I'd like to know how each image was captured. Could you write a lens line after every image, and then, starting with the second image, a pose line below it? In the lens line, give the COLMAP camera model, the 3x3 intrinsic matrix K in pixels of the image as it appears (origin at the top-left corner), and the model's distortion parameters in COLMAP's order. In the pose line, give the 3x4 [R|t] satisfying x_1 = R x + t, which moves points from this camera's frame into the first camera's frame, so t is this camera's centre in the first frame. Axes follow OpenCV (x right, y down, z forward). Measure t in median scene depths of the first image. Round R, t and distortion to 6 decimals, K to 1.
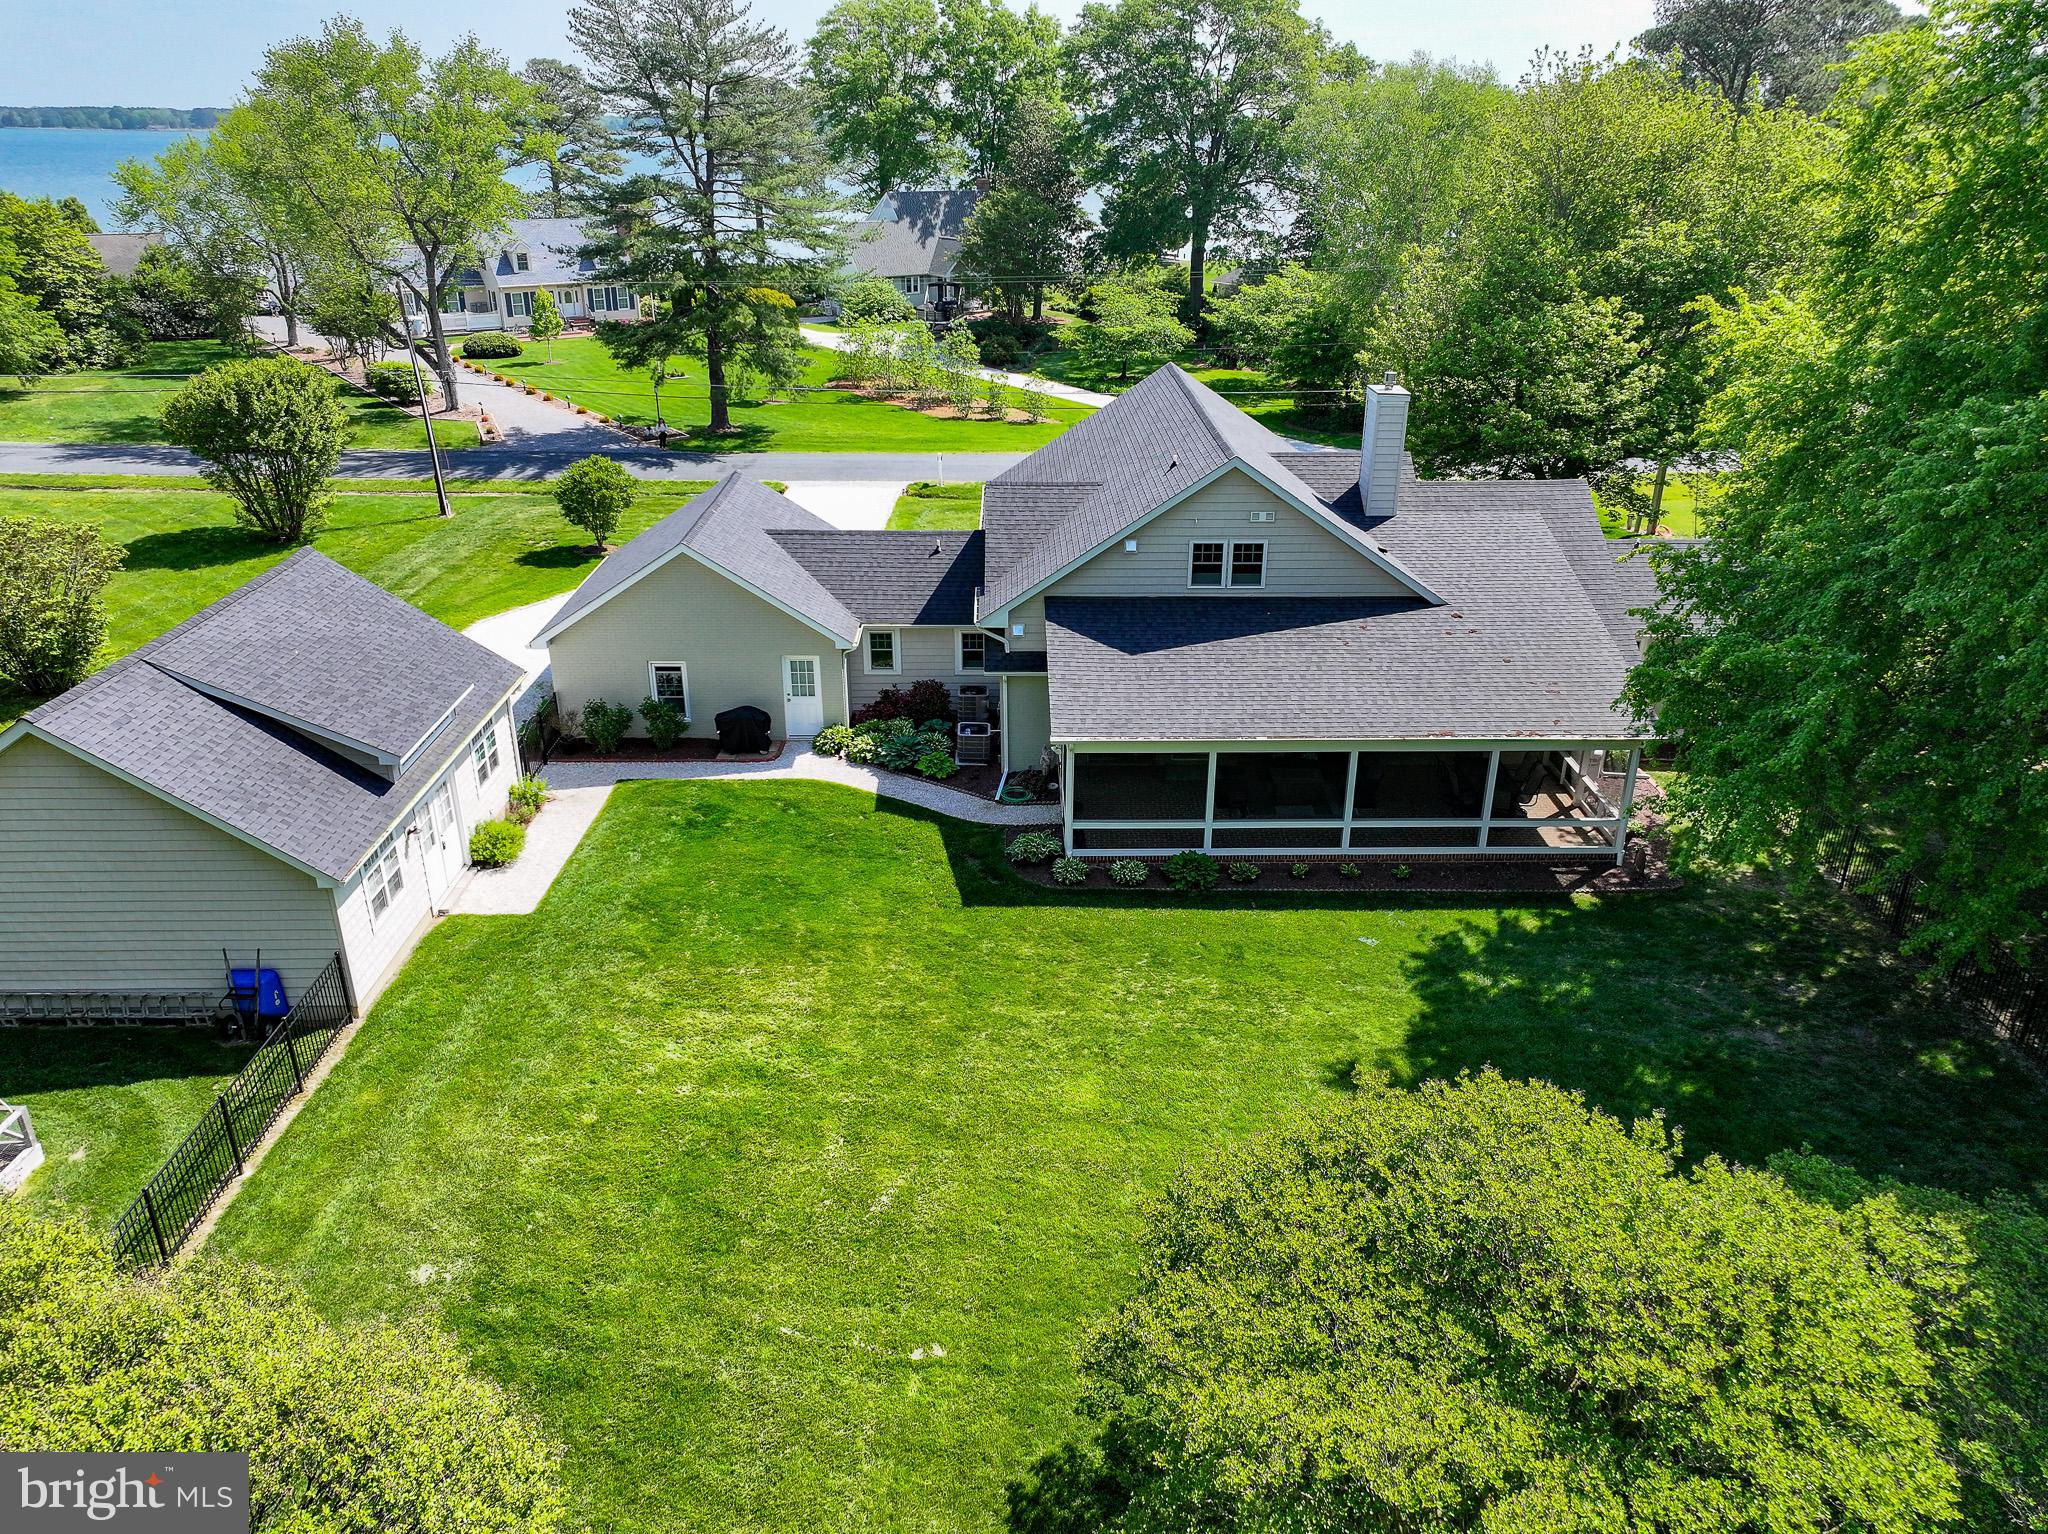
lens RADIAL K [[1417.7, 0, 1024.0], [0, 1417.7, 767.0], [0, 0, 1]] dist [0.004164, 0.001896]
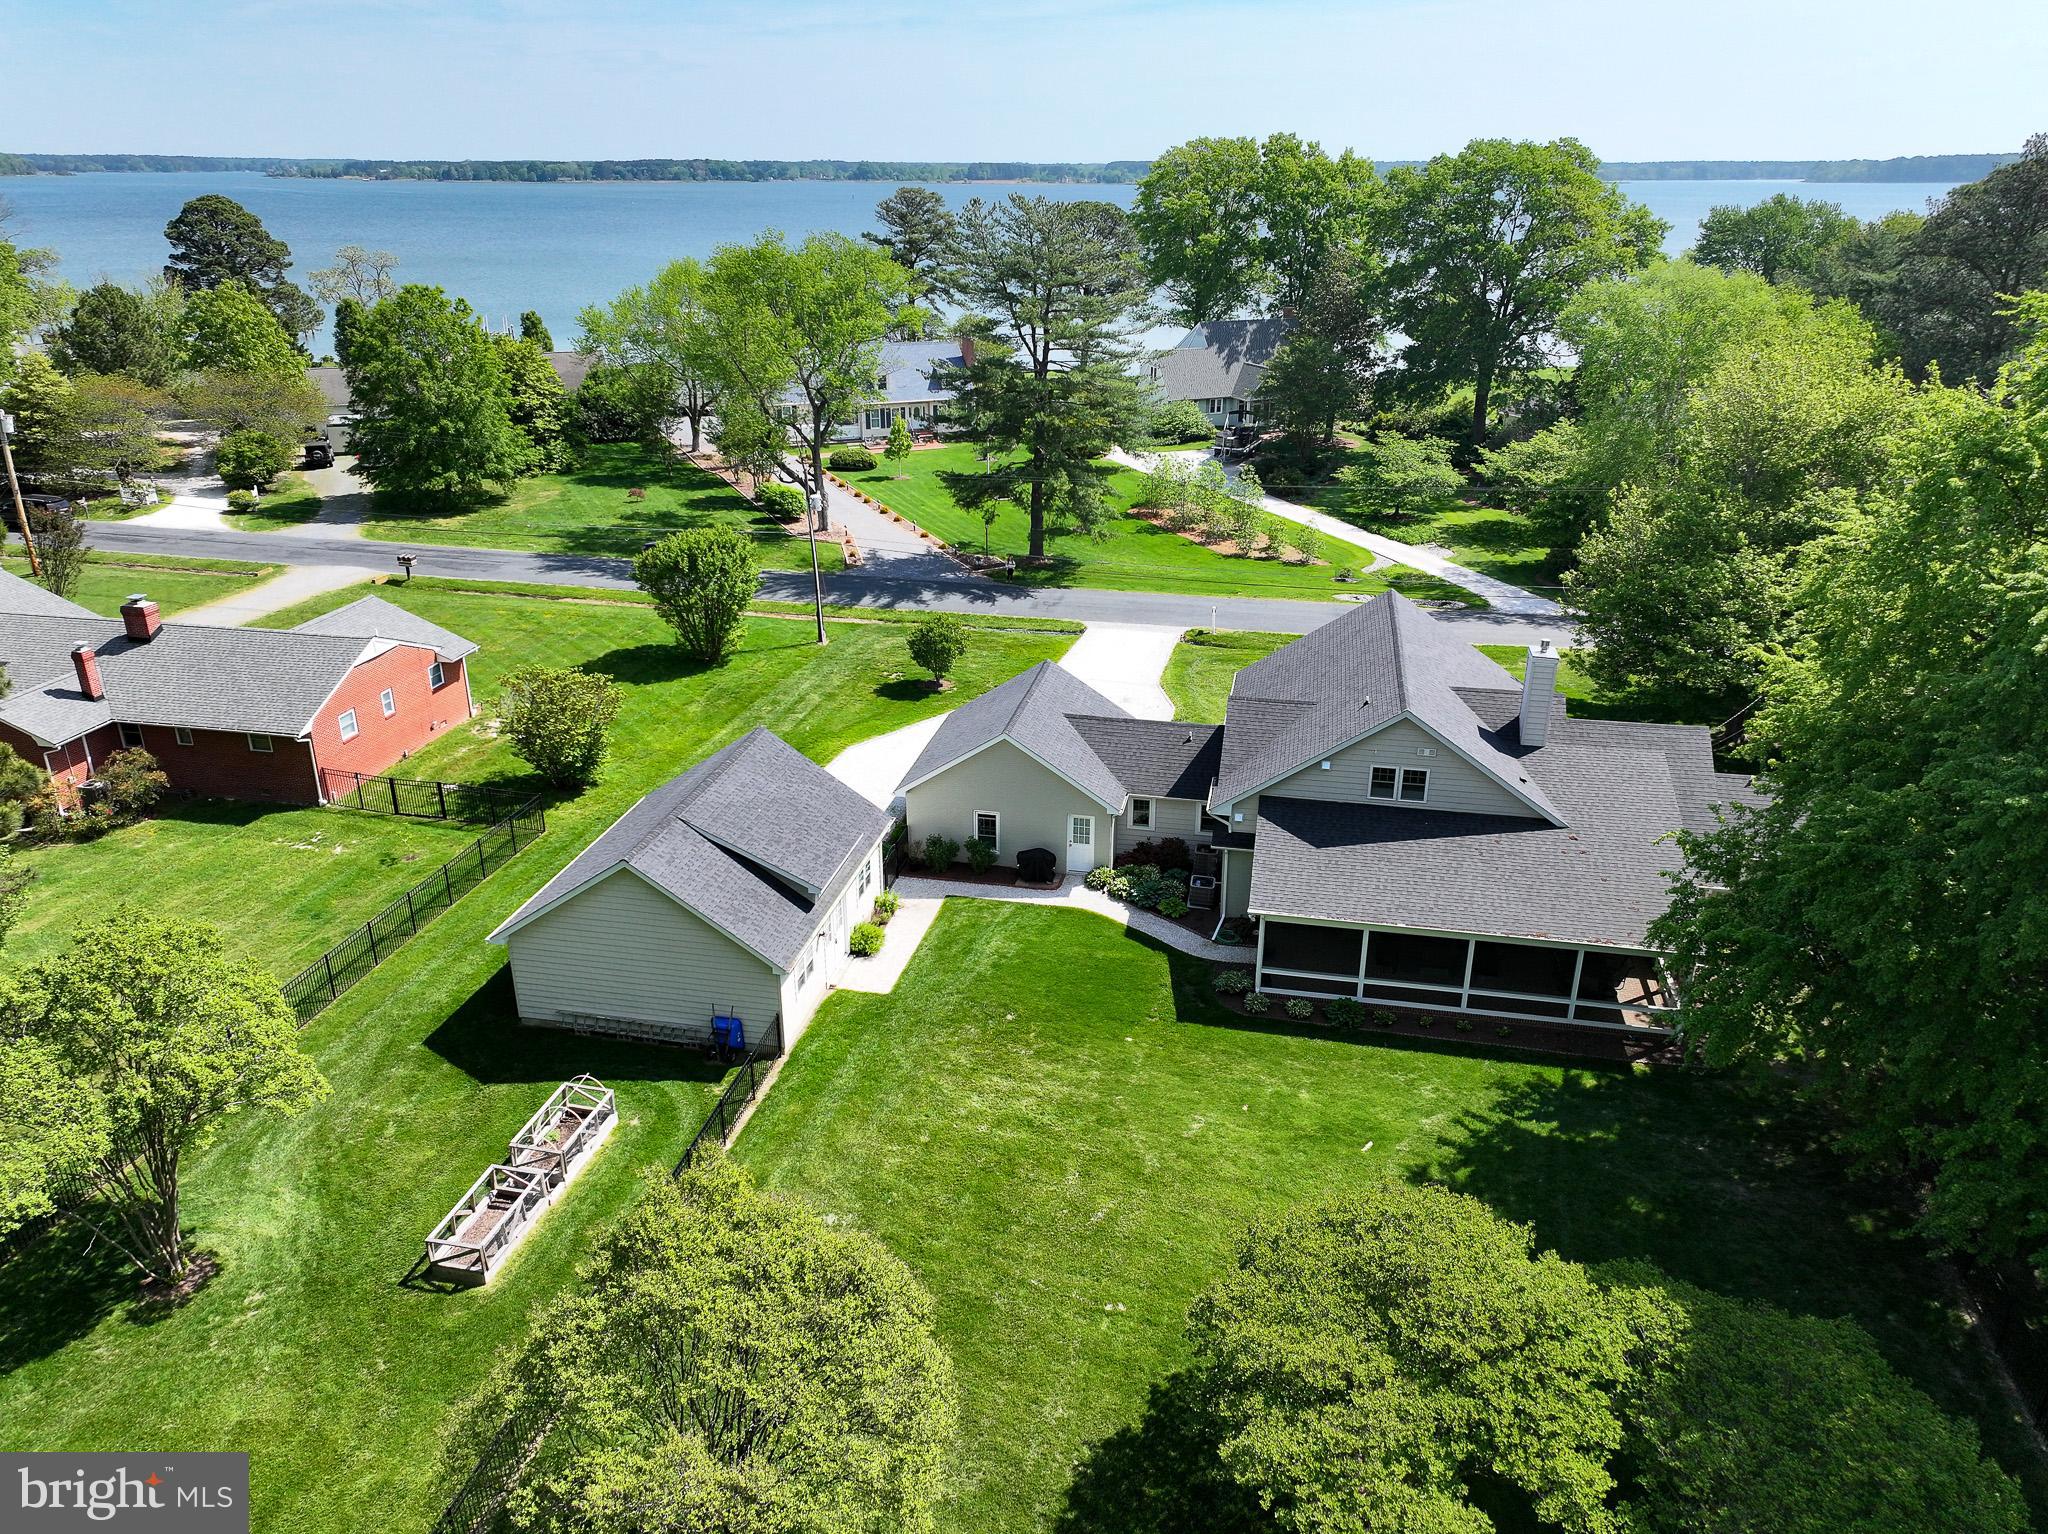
lens RADIAL K [[1417.7, 0, 1024.0], [0, 1417.7, 767.0], [0, 0, 1]] dist [0.004164, 0.001896]
pose [[0.976991, 0.078659, -0.198248, 0.061836], [-0.083358, 0.996400, -0.015457, -0.108444], [0.196318, 0.031627, 0.980030, -0.391146]]
